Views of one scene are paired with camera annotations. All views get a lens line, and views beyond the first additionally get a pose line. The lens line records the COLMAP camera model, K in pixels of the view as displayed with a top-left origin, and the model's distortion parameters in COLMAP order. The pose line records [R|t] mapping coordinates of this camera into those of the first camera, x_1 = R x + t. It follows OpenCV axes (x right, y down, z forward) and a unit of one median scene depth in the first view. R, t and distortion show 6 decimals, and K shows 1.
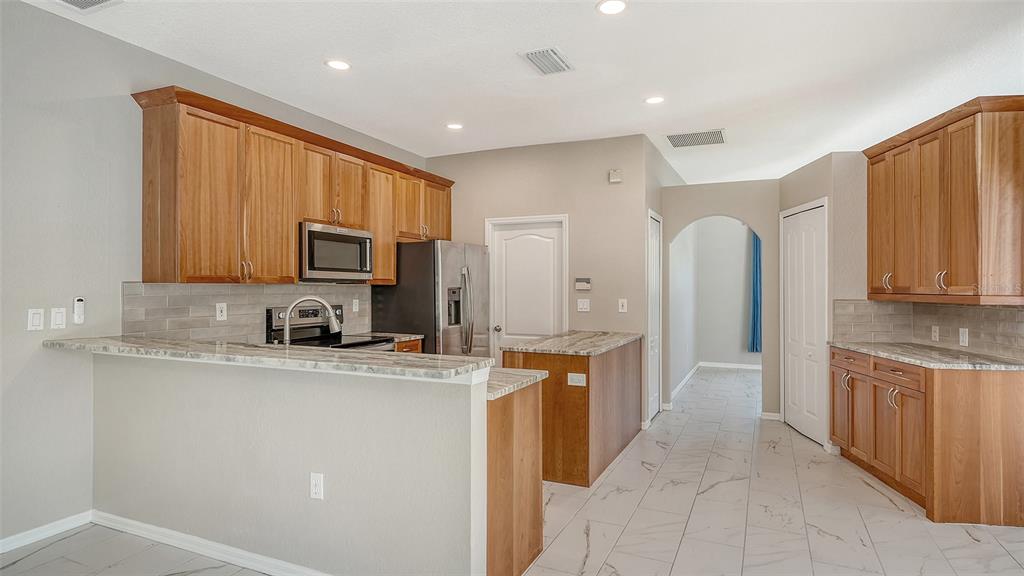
lens RADIAL K [[550.9, 0, 512.0], [0, 550.9, 288.0], [0, 0, 1]] dist [0.004037, 0.000411]
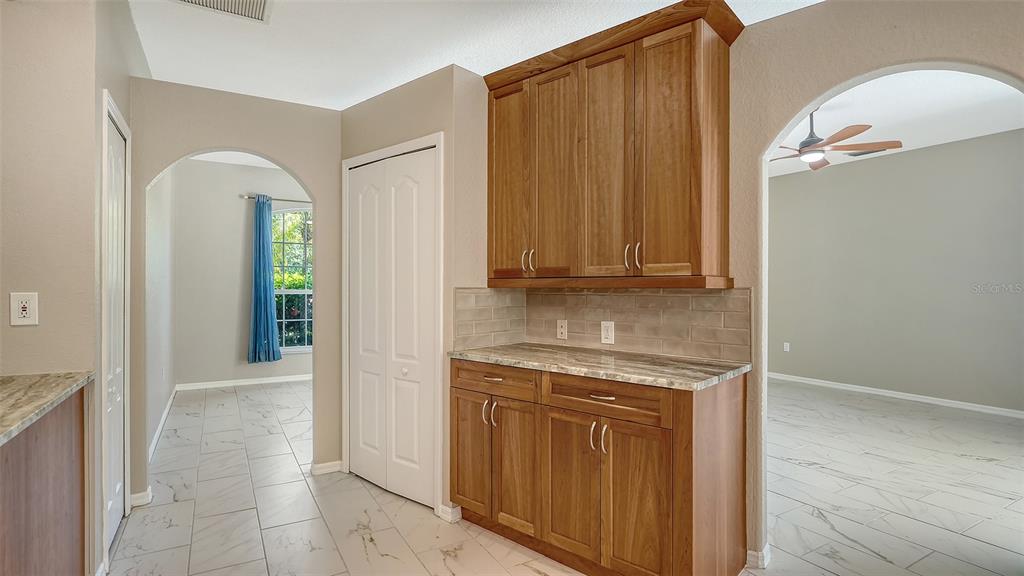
lens RADIAL K [[503.0, 0, 512.0], [0, 503.0, 288.0], [0, 0, 1]] dist [-0.011599, -0.001156]
pose [[0.570865, -0.001576, 0.821043, 0.127811], [0.001771, 0.999998, 0.000689, 0.021043], [-0.821042, 0.001061, 0.570867, 0.601695]]
